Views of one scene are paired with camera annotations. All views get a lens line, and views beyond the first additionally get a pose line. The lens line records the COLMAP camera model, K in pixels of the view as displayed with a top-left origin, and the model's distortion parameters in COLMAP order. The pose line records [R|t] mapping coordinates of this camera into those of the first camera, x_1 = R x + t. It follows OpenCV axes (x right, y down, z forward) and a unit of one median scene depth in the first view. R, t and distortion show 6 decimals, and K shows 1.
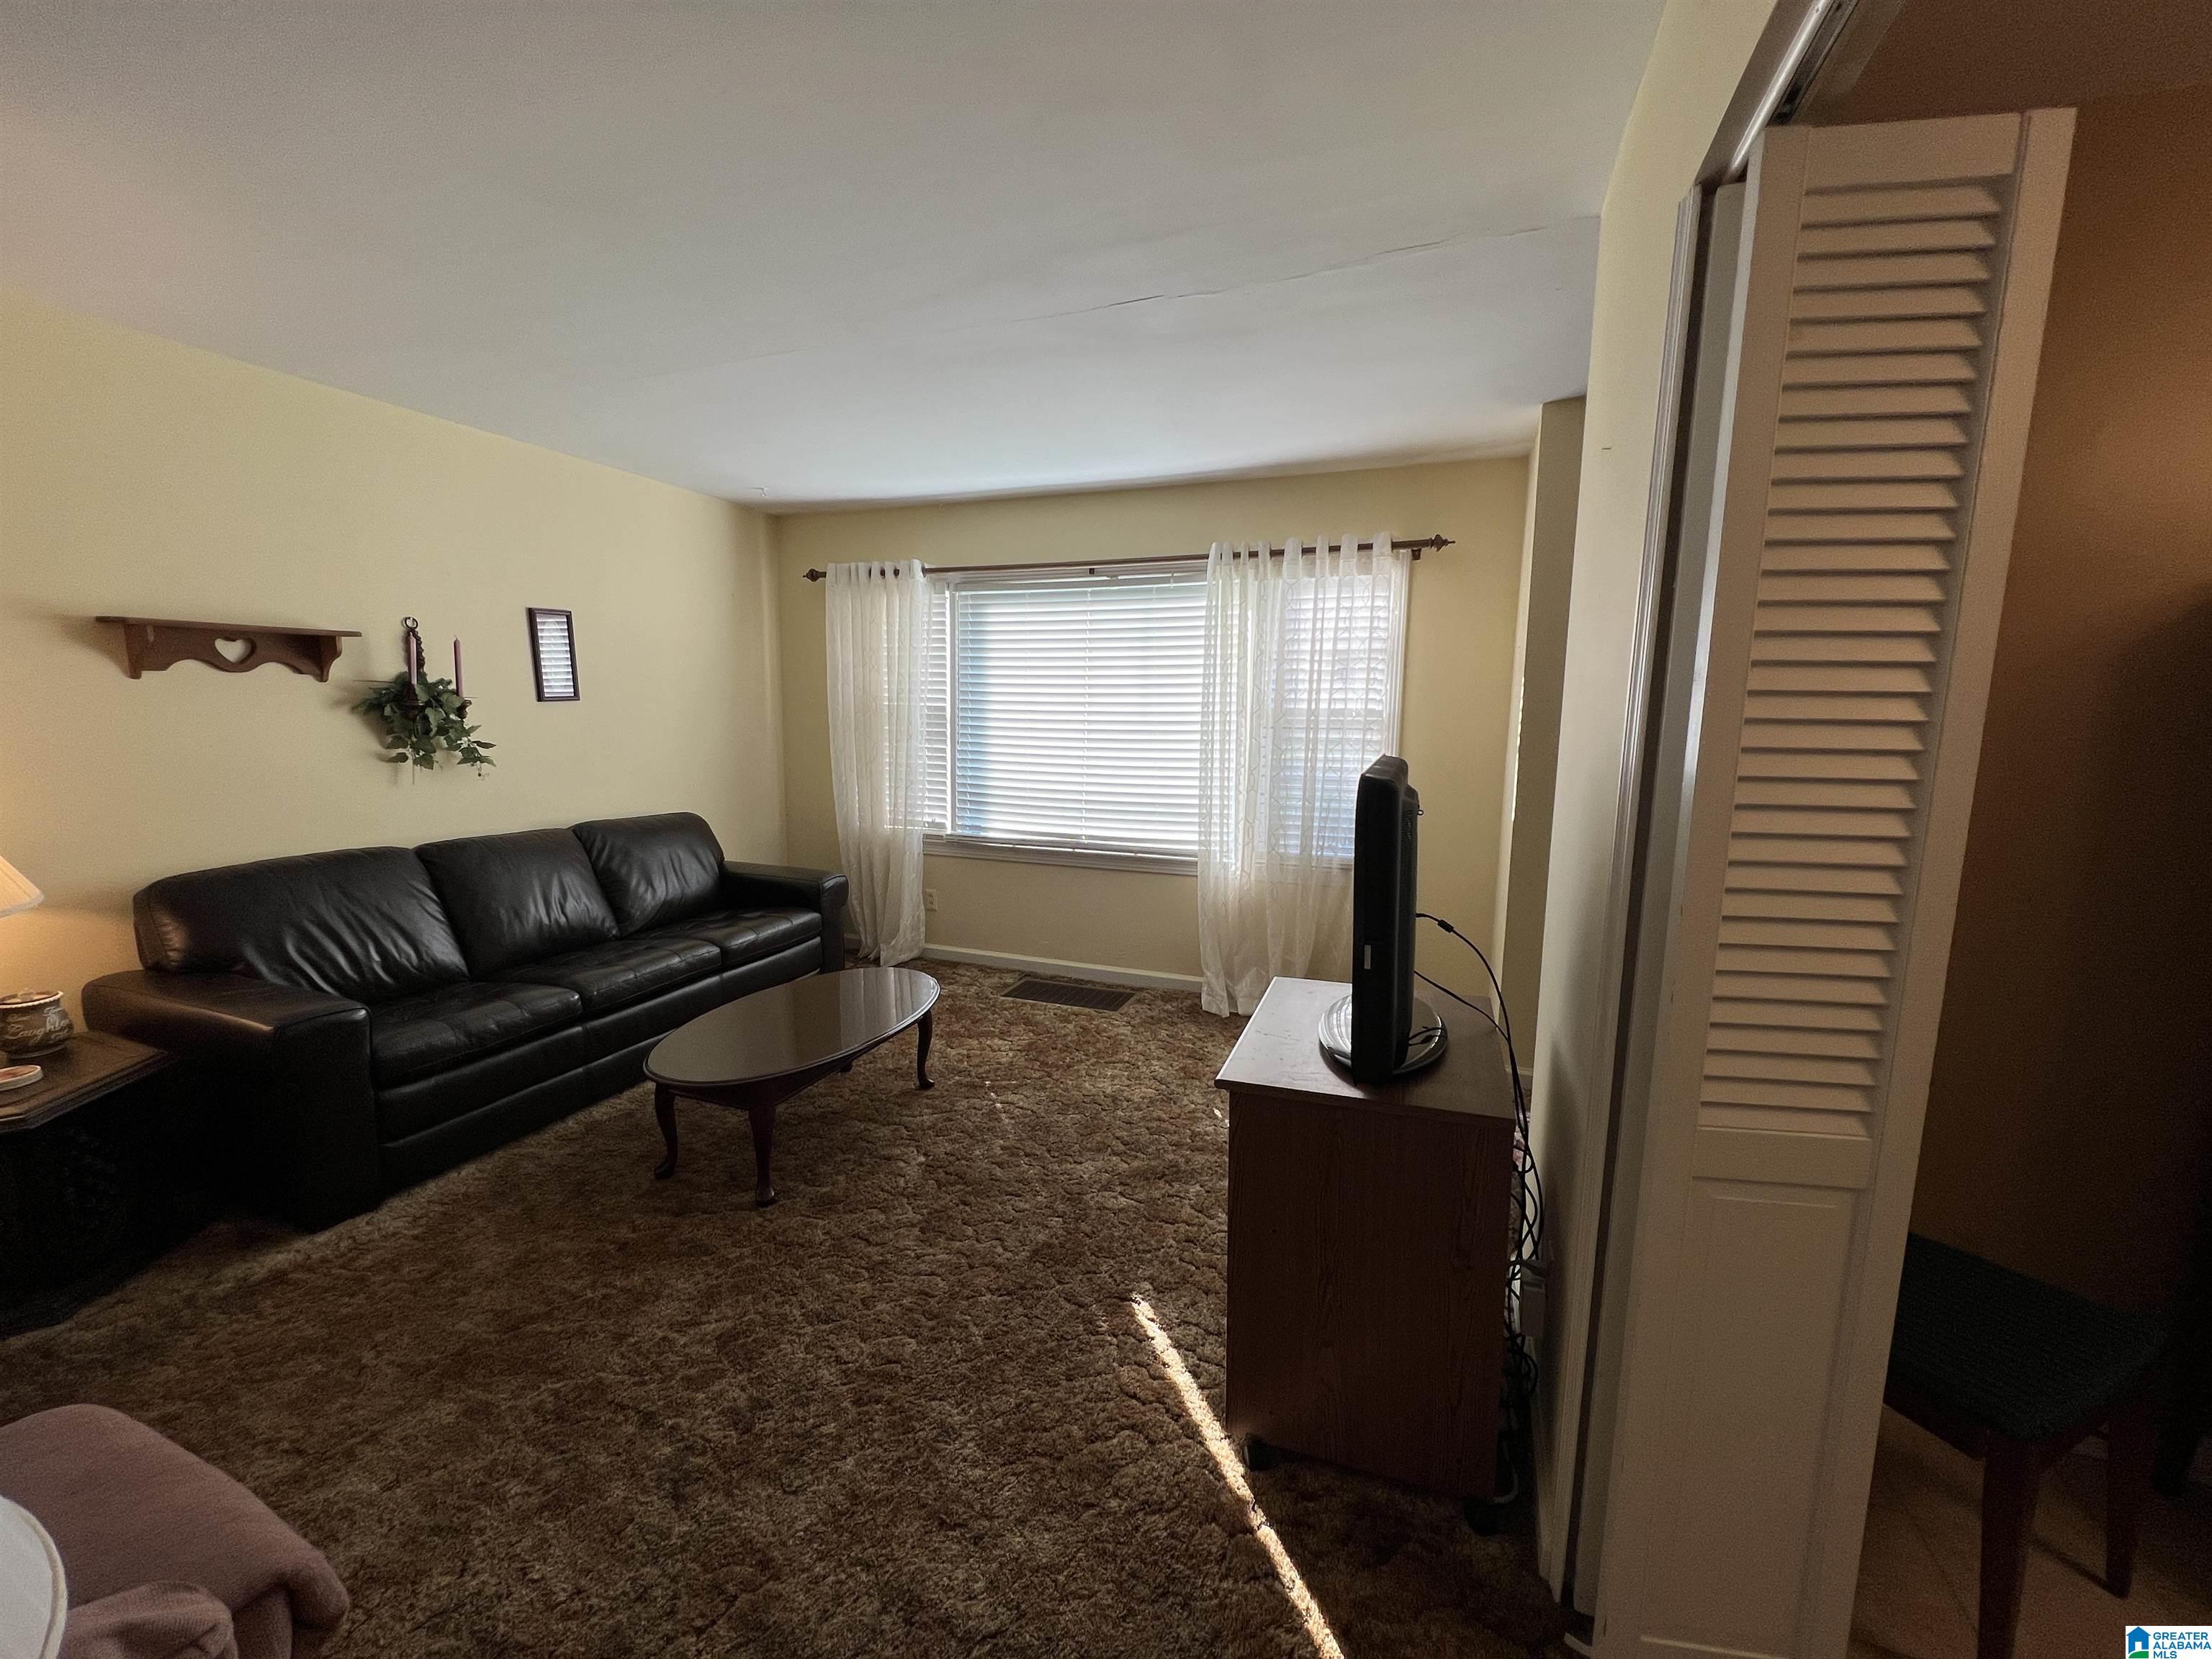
lens RADIAL K [[886.8, 0, 1103.4], [0, 886.8, 827.2], [0, 0, 1]] dist [-0.002604, 0.000629]
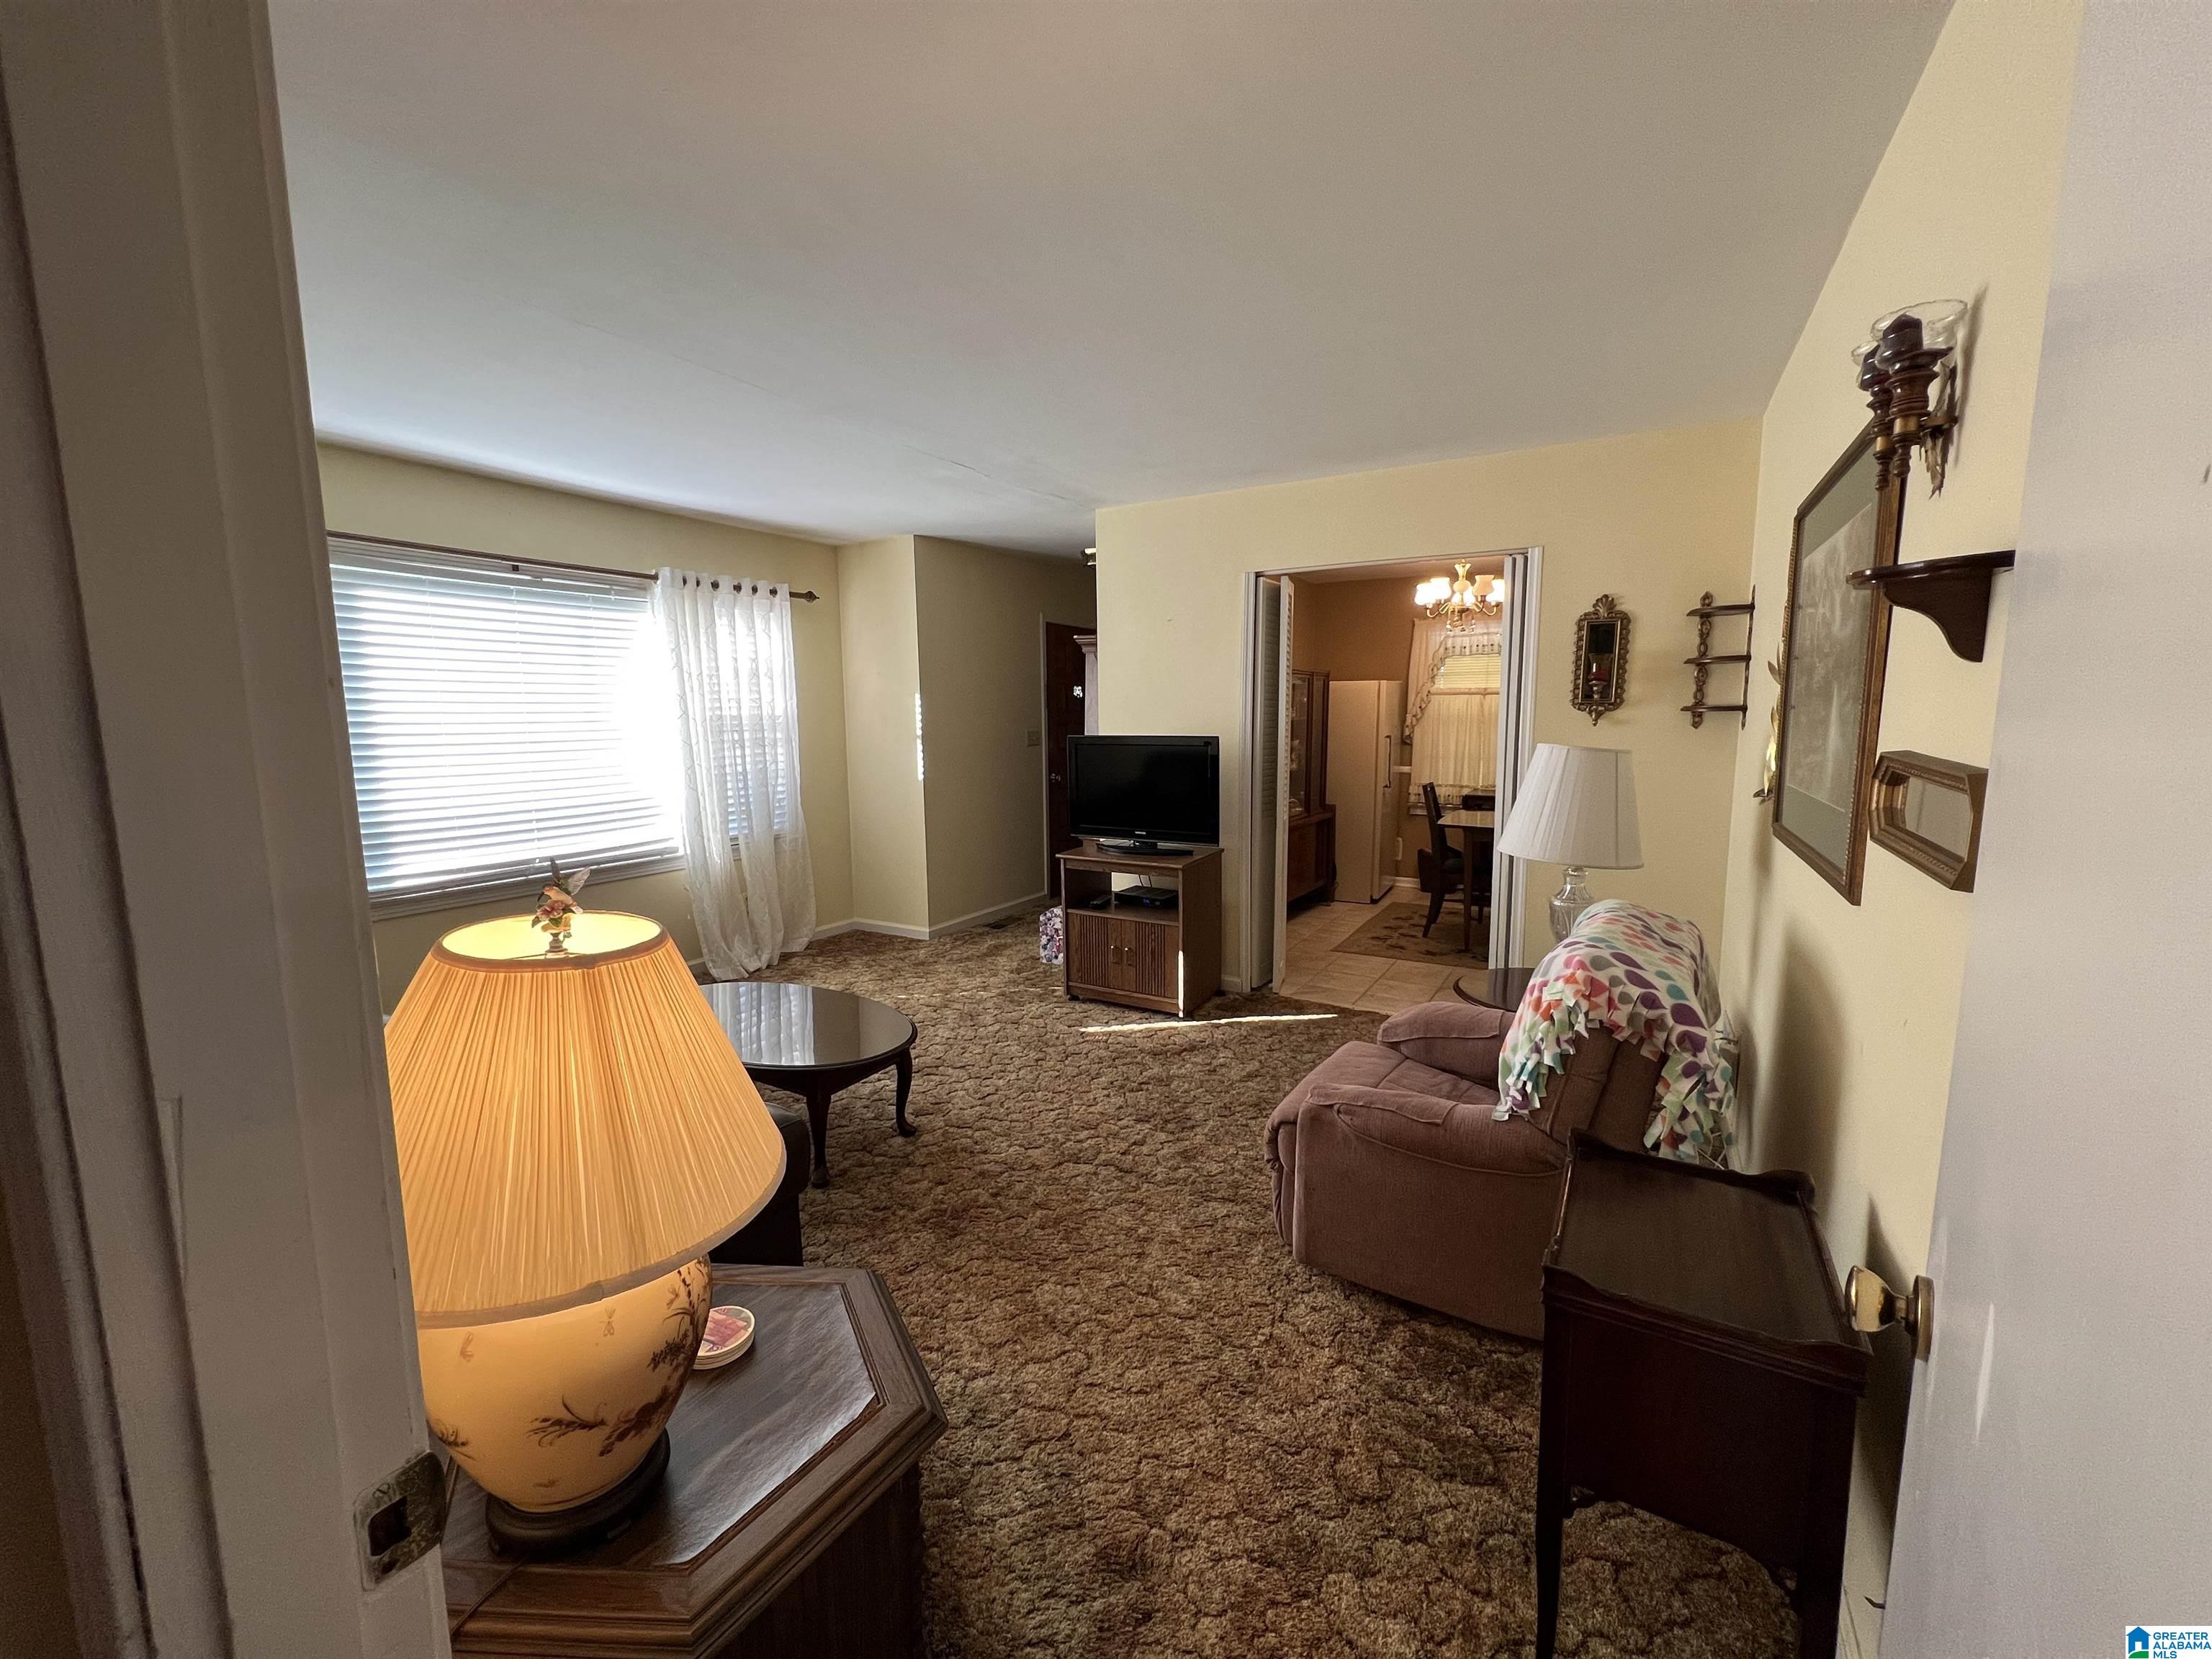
lens RADIAL K [[886.8, 0, 1099.0], [0, 886.8, 829.0], [0, 0, 1]] dist [-0.002604, 0.000629]
pose [[0.186511, -0.137307, 0.972810, -1.305578], [0.142747, 0.983465, 0.111443, -0.064806], [-0.972027, 0.118080, 0.203028, 0.418008]]
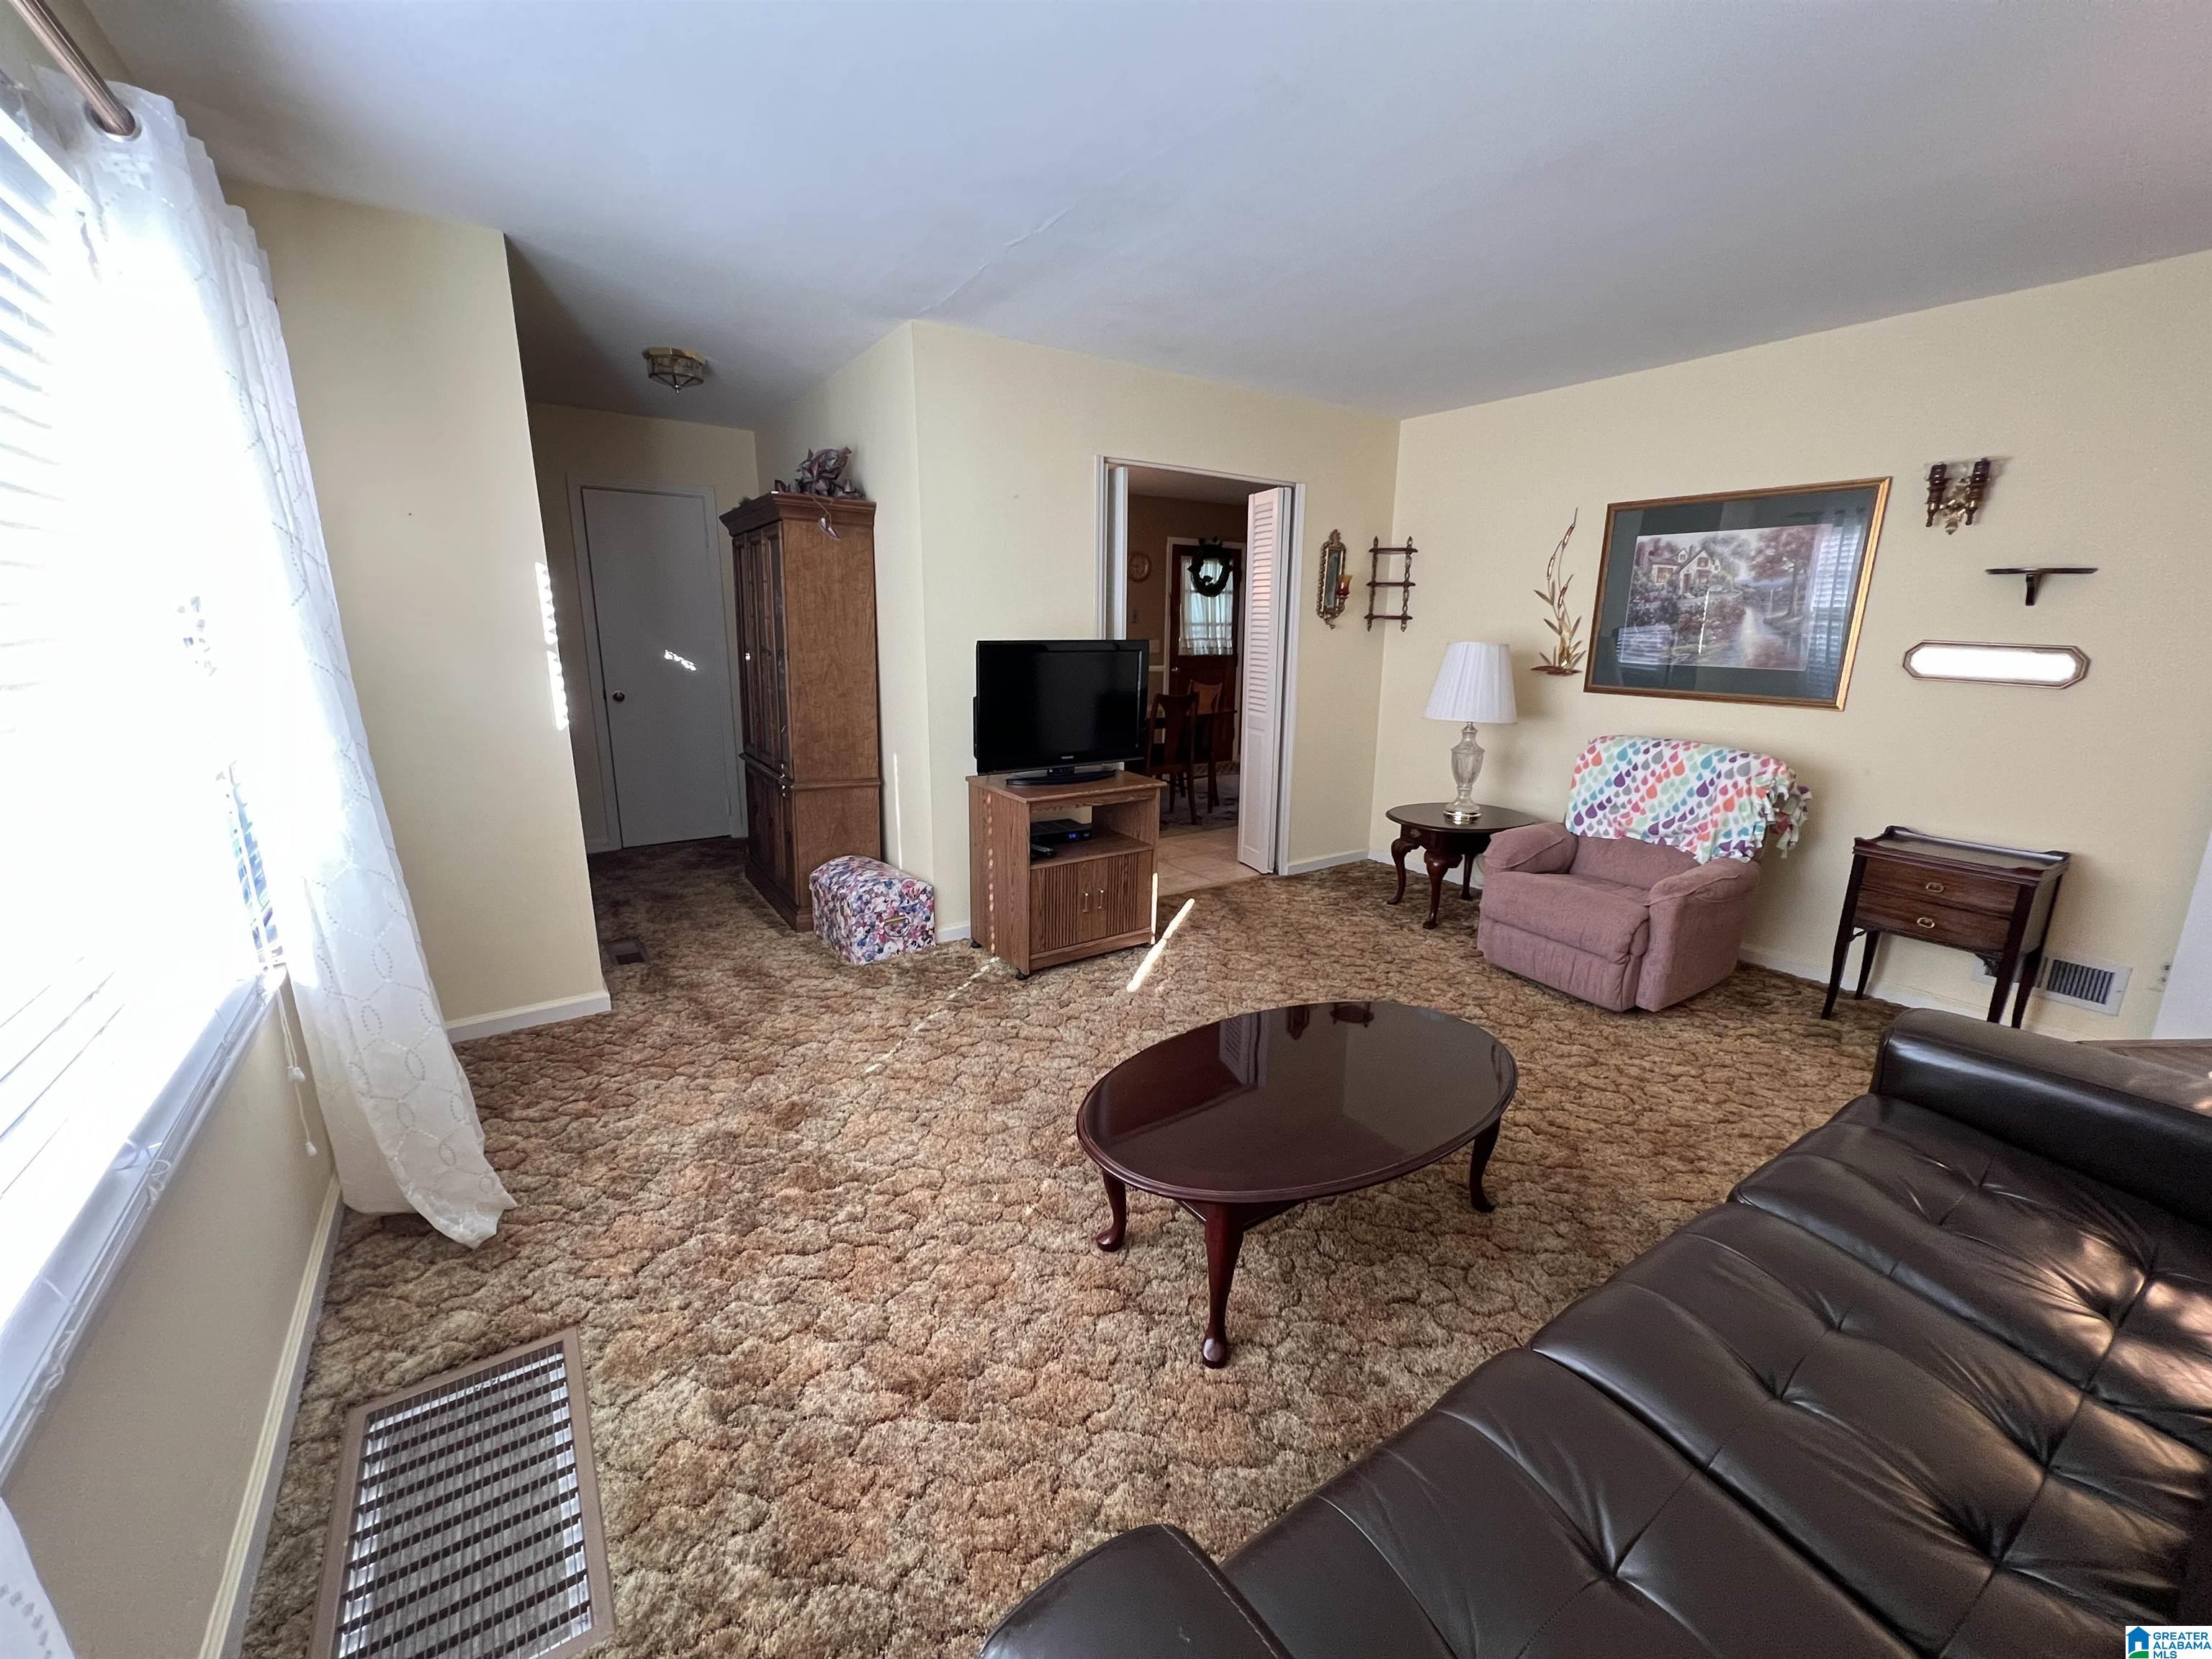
lens RADIAL K [[886.8, 0, 1101.0], [0, 886.8, 826.0], [0, 0, 1]] dist [-0.002604, 0.000629]
pose [[-0.808771, -0.153278, 0.567799, -0.603766], [0.060920, 0.938414, 0.340099, -0.217068], [-0.584961, 0.309652, -0.749624, 1.611607]]
